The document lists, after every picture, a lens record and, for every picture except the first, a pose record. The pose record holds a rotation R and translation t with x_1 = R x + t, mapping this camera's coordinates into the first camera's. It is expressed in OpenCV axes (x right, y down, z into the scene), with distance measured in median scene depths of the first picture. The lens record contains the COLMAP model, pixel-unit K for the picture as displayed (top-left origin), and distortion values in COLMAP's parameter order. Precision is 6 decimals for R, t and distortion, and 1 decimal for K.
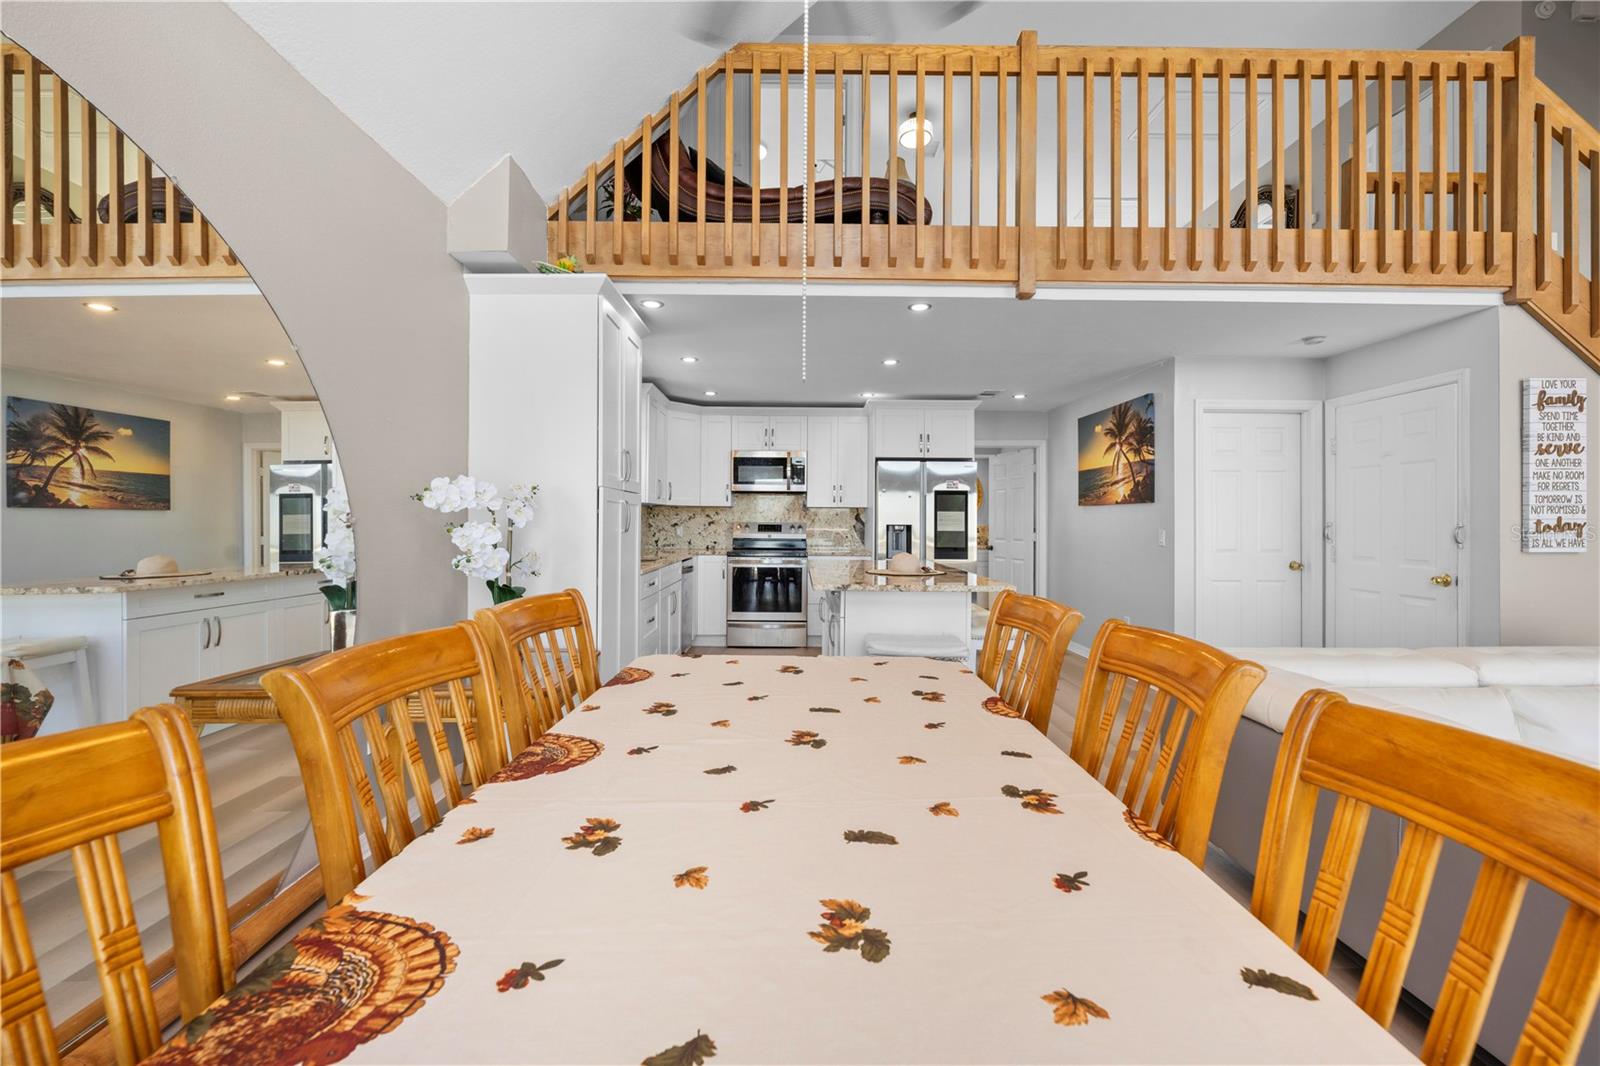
lens RADIAL K [[642.3, 0, 800.6], [0, 642.3, 519.2], [0, 0, 1]] dist [-0.001263, 0.000653]
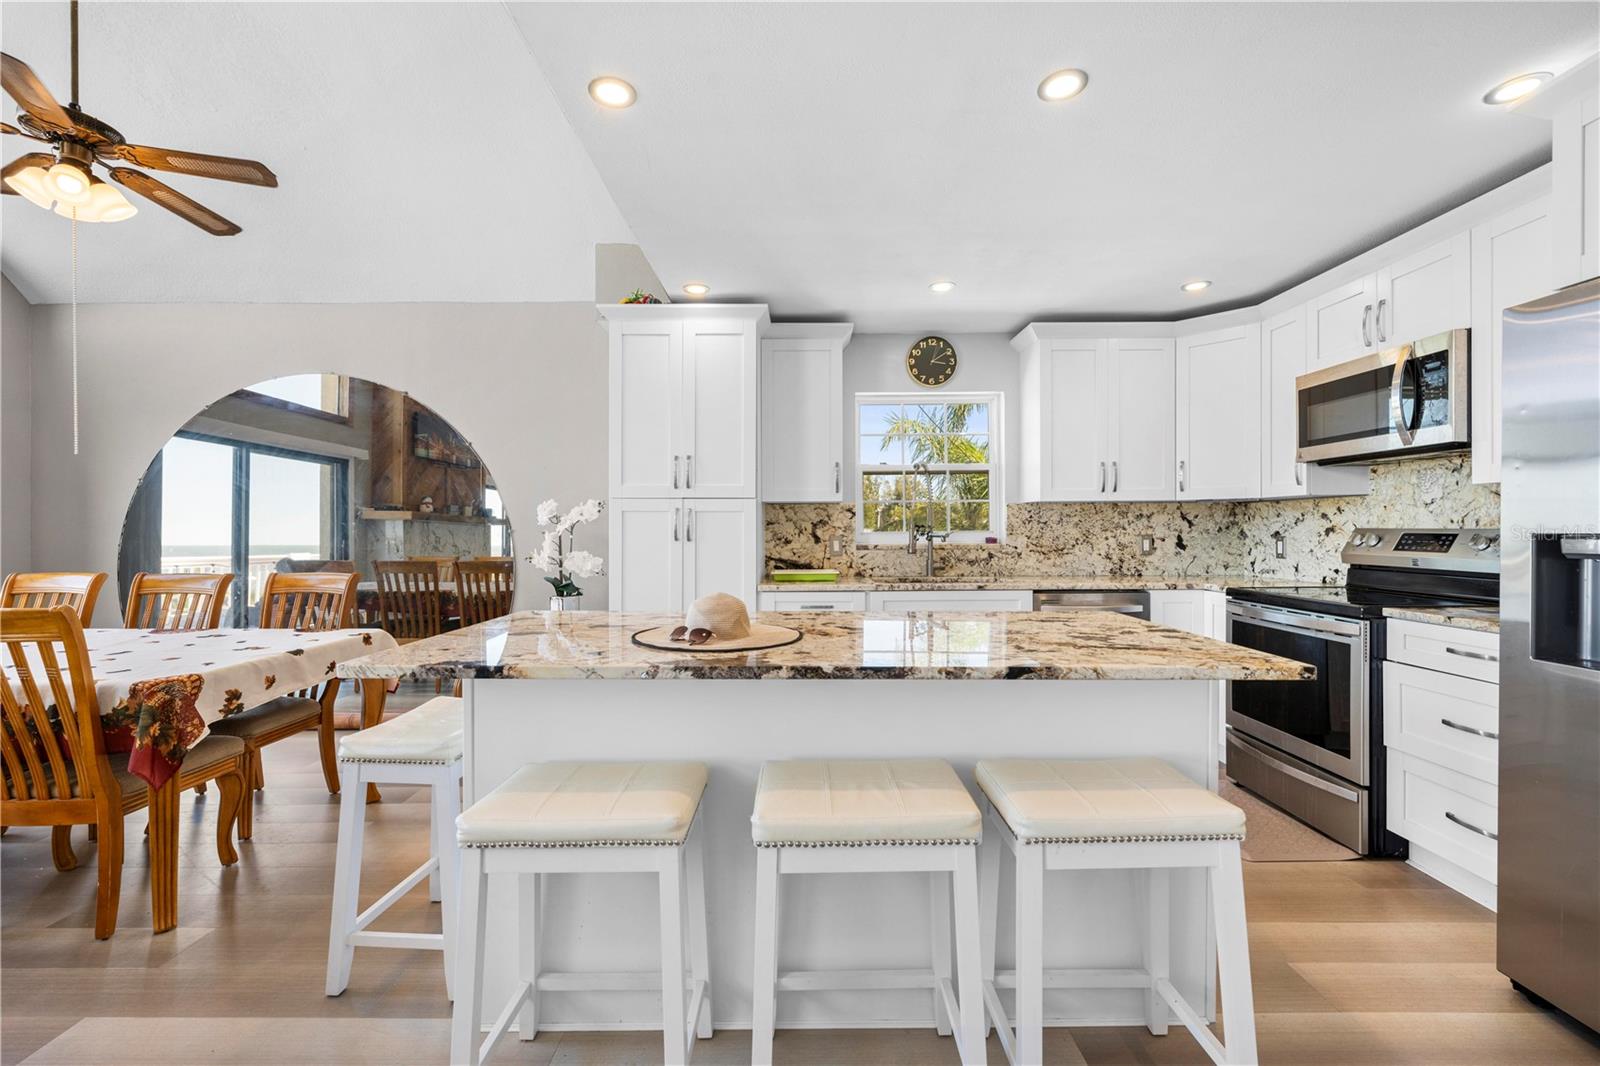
lens RADIAL K [[658.4, 0, 800.0], [0, 658.4, 533.0], [0, 0, 1]] dist [-0.000652, -0.000109]
pose [[-0.008989, -0.002211, -0.999957, 0.723235], [0.008387, 0.999962, -0.002287, 0.011379], [0.999924, -0.008408, -0.008970, 1.205697]]
